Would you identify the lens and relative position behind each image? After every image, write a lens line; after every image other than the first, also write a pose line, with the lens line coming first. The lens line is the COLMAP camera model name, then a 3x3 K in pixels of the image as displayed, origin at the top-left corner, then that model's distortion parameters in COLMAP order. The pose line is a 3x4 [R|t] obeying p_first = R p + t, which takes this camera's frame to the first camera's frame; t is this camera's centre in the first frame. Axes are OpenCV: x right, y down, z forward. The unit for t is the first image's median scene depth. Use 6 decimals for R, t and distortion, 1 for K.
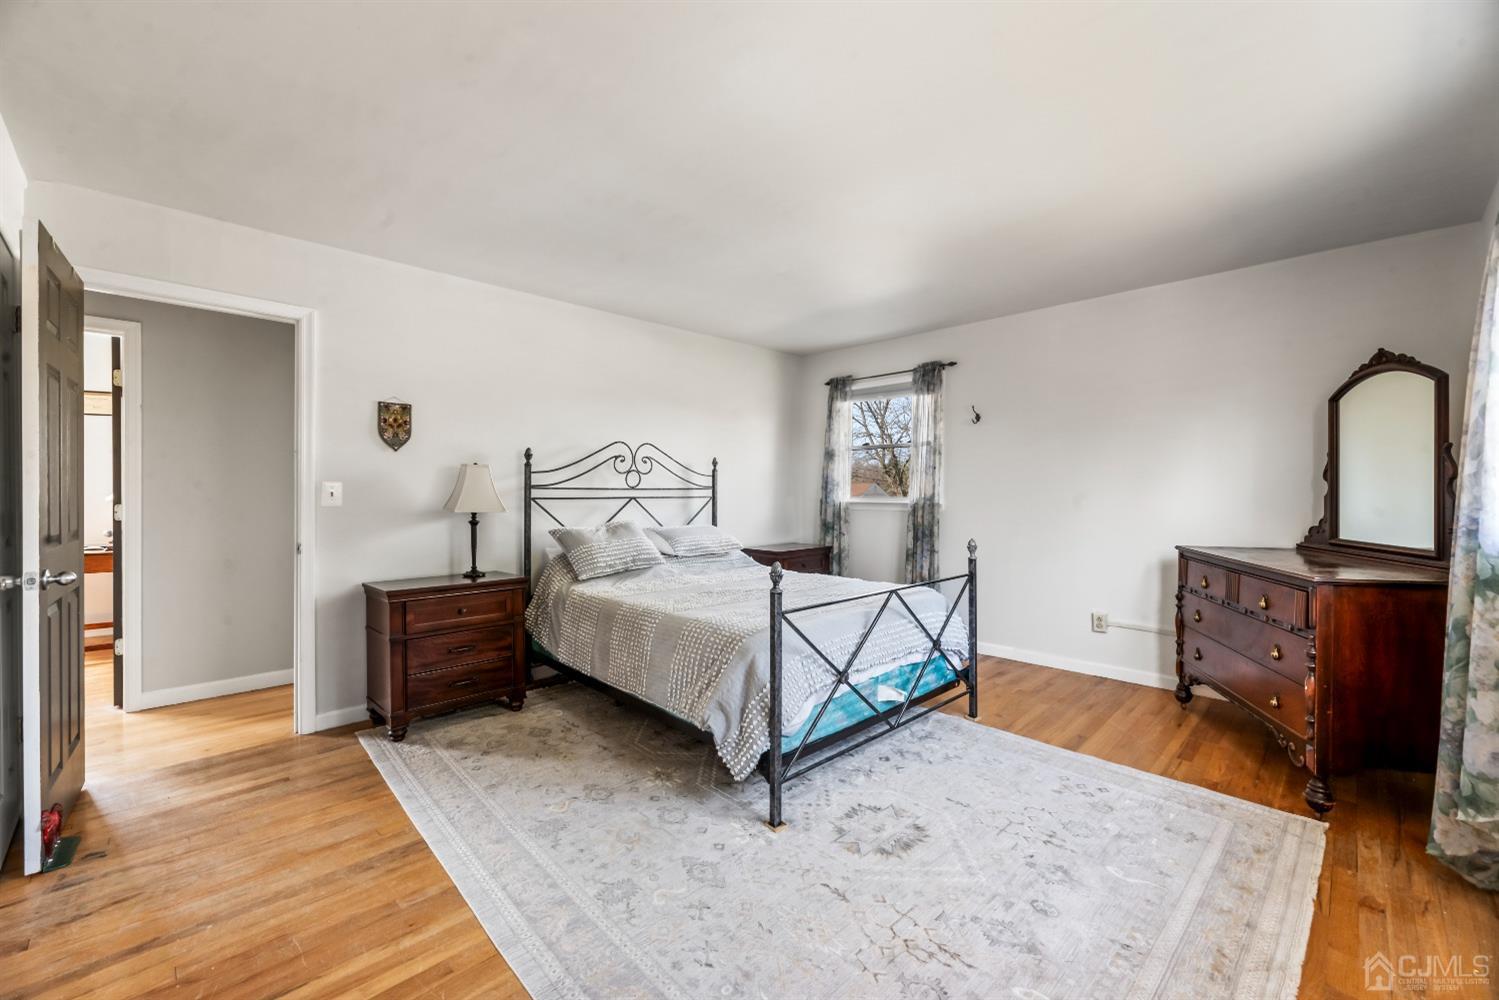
lens RADIAL K [[610.7, 0, 741.9], [0, 610.7, 496.8], [0, 0, 1]] dist [-0.001647, -0.000158]
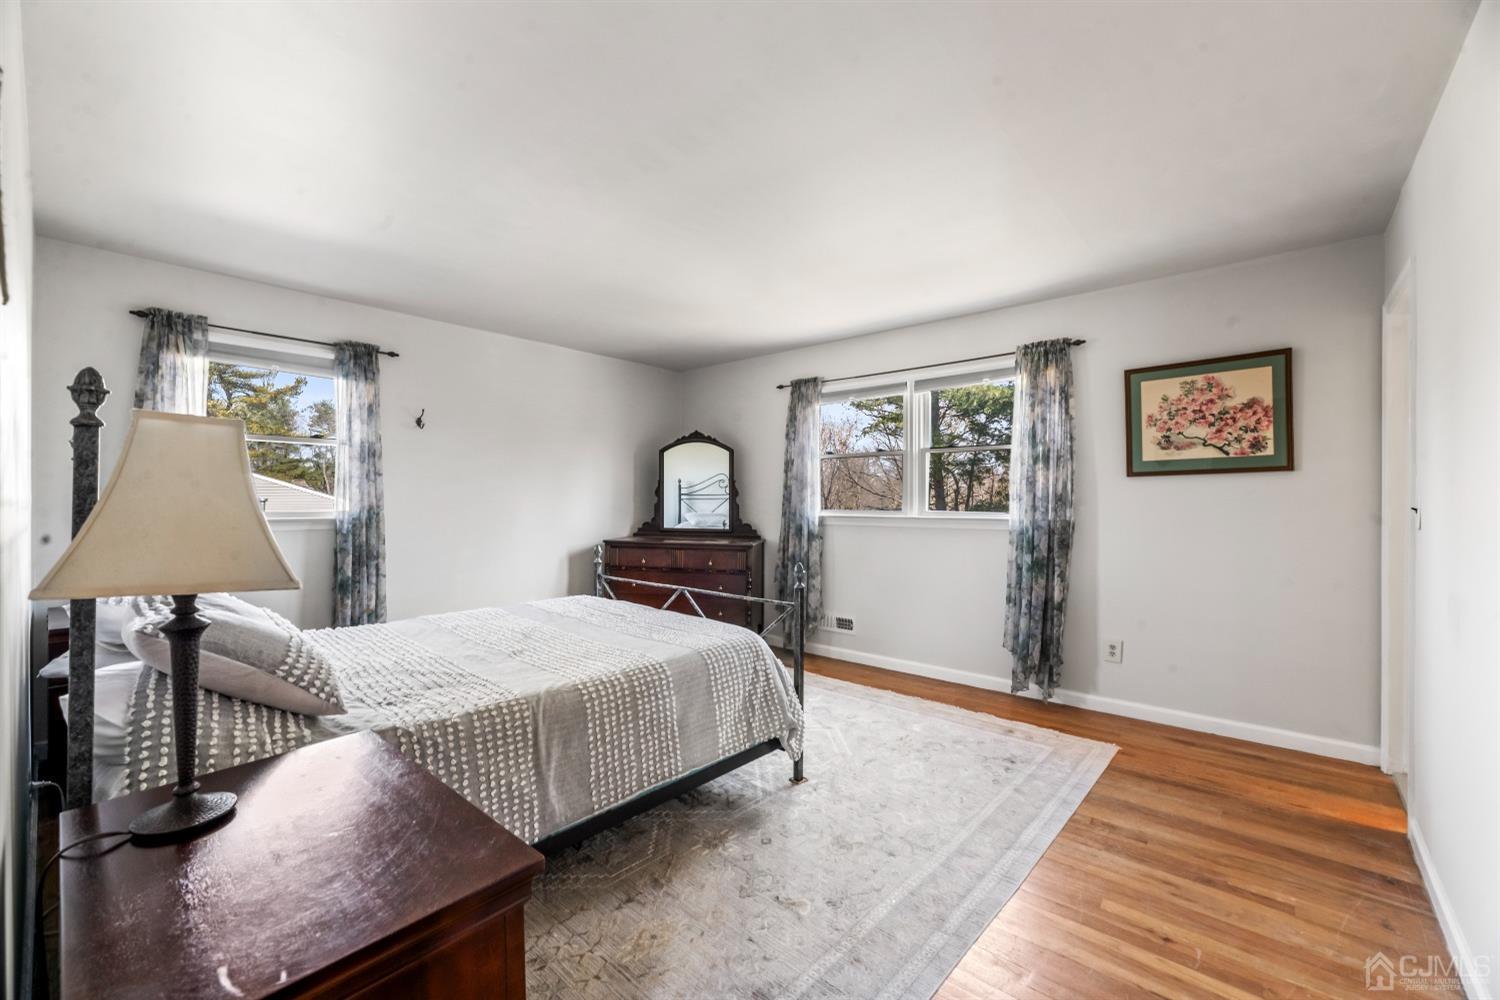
lens RADIAL K [[611.2, 0, 742.4], [0, 611.2, 496.8], [0, 0, 1]] dist [-0.001647, -0.000158]
pose [[-0.078452, 0.000957, 0.996917, -0.866014], [0.007384, 0.999973, -0.000379, -0.020458], [-0.996891, 0.007332, -0.078457, 0.903348]]
